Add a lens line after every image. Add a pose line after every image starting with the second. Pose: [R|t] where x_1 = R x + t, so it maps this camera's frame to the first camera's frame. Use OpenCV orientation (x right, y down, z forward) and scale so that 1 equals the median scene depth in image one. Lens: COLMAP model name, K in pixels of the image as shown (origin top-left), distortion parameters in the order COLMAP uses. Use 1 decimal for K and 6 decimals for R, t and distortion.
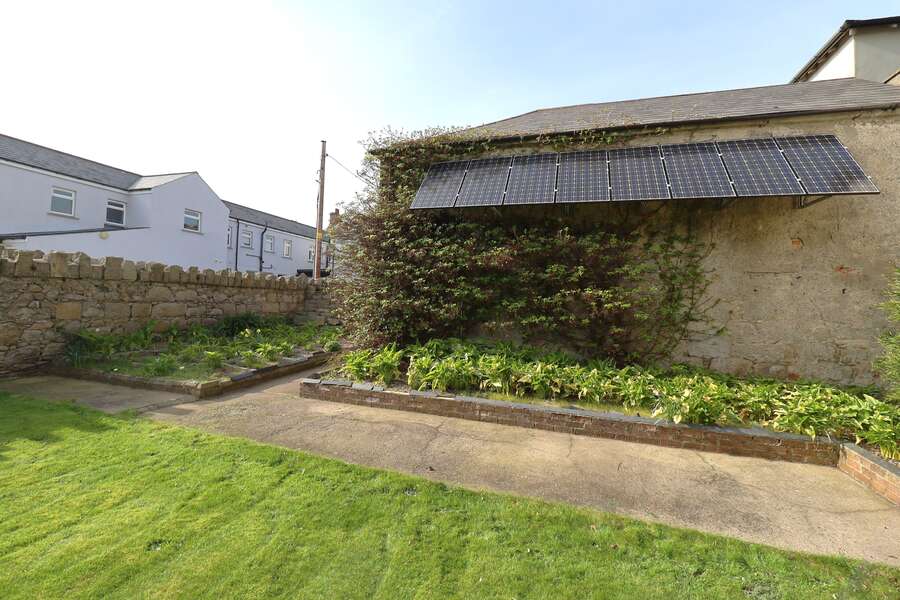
lens RADIAL K [[418.2, 0, 450.0], [0, 418.2, 300.0], [0, 0, 1]] dist [-0.014839, -0.000245]
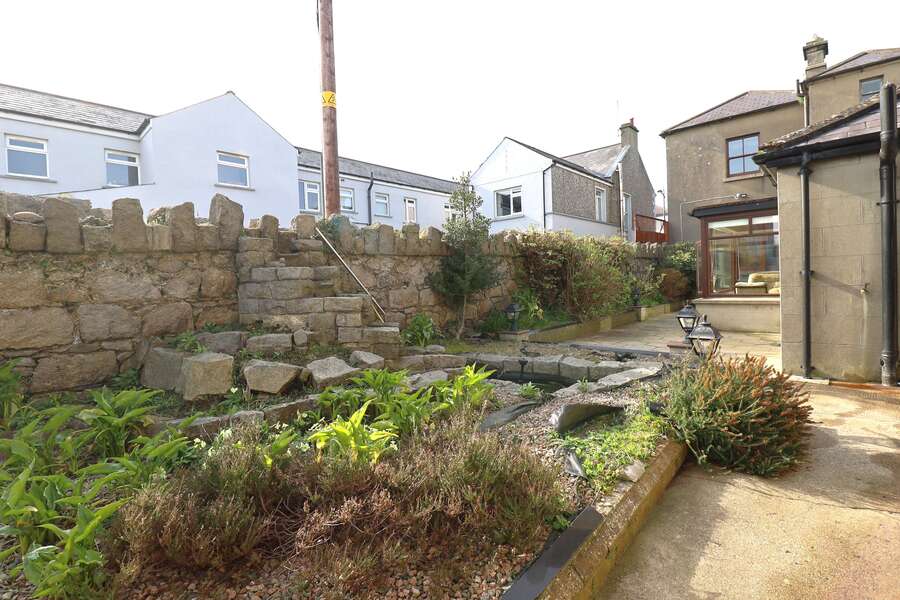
lens RADIAL K [[418.2, 0, 450.0], [0, 418.2, 300.0], [0, 0, 1]] dist [-0.014839, -0.000245]
pose [[0.907548, -0.047152, -0.417292, -0.066601], [0.070369, 0.996702, 0.040420, 0.006143], [0.414010, -0.066048, 0.907873, 0.590717]]
